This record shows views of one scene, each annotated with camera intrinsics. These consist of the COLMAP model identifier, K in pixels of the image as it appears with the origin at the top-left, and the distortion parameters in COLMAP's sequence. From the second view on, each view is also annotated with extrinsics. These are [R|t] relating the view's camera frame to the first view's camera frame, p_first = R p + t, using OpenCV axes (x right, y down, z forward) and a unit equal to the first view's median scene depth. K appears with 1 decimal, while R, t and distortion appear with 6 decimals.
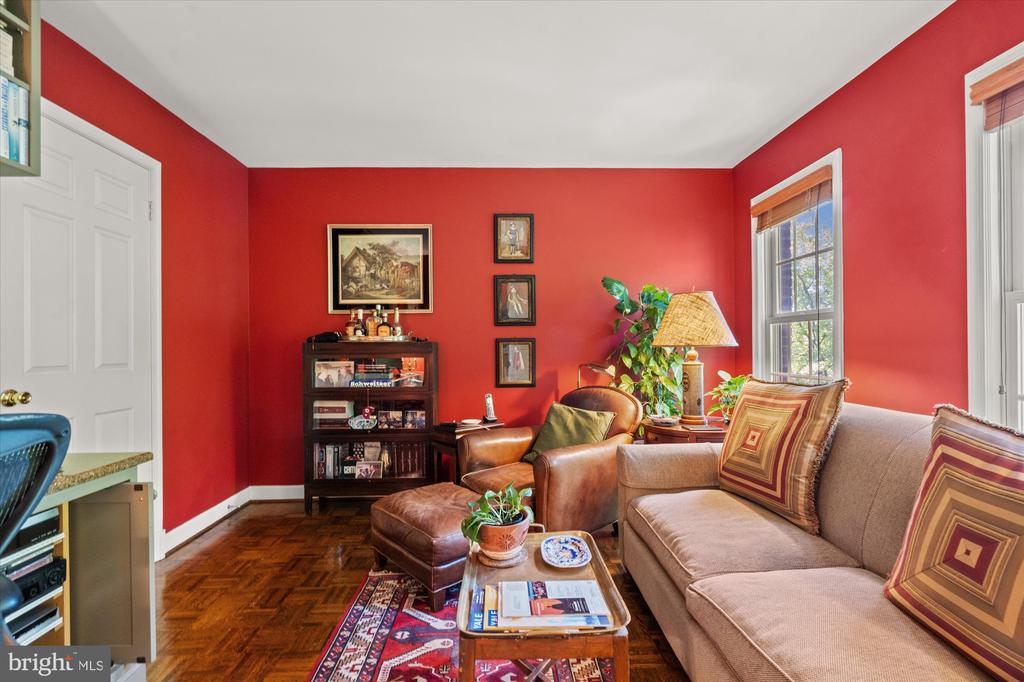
lens RADIAL K [[465.4, 0, 509.3], [0, 465.4, 341.1], [0, 0, 1]] dist [-0.008871, 0.003468]
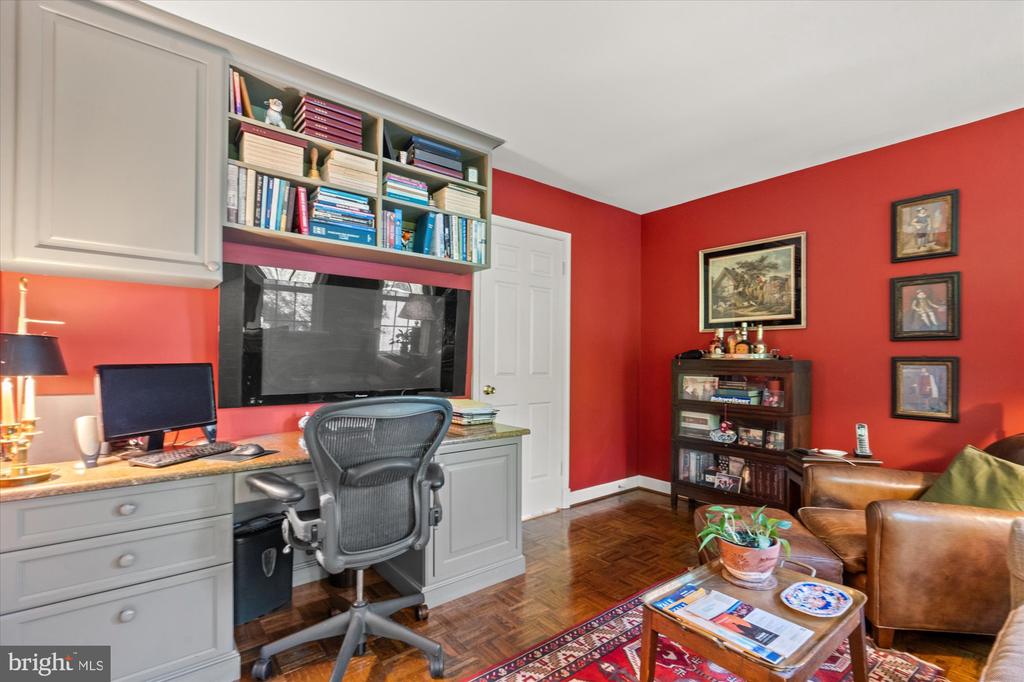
lens RADIAL K [[465.4, 0, 507.8], [0, 465.4, 349.0], [0, 0, 1]] dist [-0.008871, 0.003468]
pose [[0.594925, -0.002417, -0.803778, 0.243186], [-0.001691, 0.999990, -0.004258, -0.016179], [0.803779, 0.003892, 0.594915, -0.013373]]
